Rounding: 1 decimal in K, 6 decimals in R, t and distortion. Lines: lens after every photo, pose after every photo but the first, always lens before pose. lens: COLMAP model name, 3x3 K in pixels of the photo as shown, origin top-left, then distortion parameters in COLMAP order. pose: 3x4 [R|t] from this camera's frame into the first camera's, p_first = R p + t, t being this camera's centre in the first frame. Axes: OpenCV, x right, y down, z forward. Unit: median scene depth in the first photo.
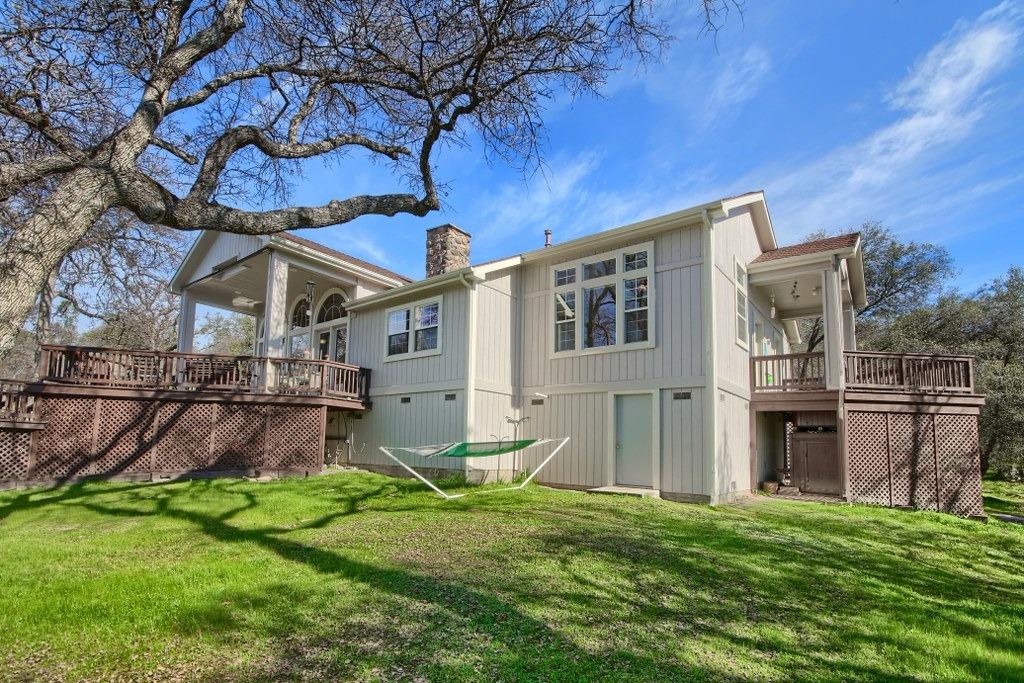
lens RADIAL K [[485.7, 0, 489.2], [0, 485.7, 371.0], [0, 0, 1]] dist [-0.008655, -0.002088]
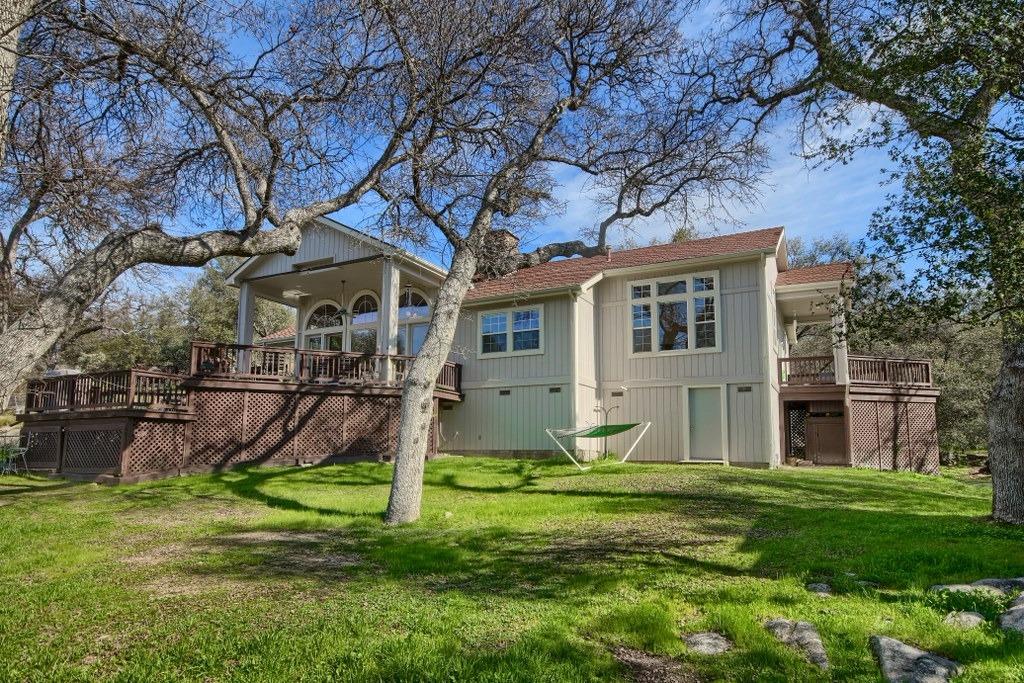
lens RADIAL K [[562.8, 0, 513.0], [0, 562.8, 345.0], [0, 0, 1]] dist [-0.005610, 0.001698]
pose [[0.984769, 0.013171, 0.173369, -0.436077], [-0.008957, 0.999646, -0.025065, -0.022557], [-0.173638, 0.023130, 0.984538, -0.362065]]
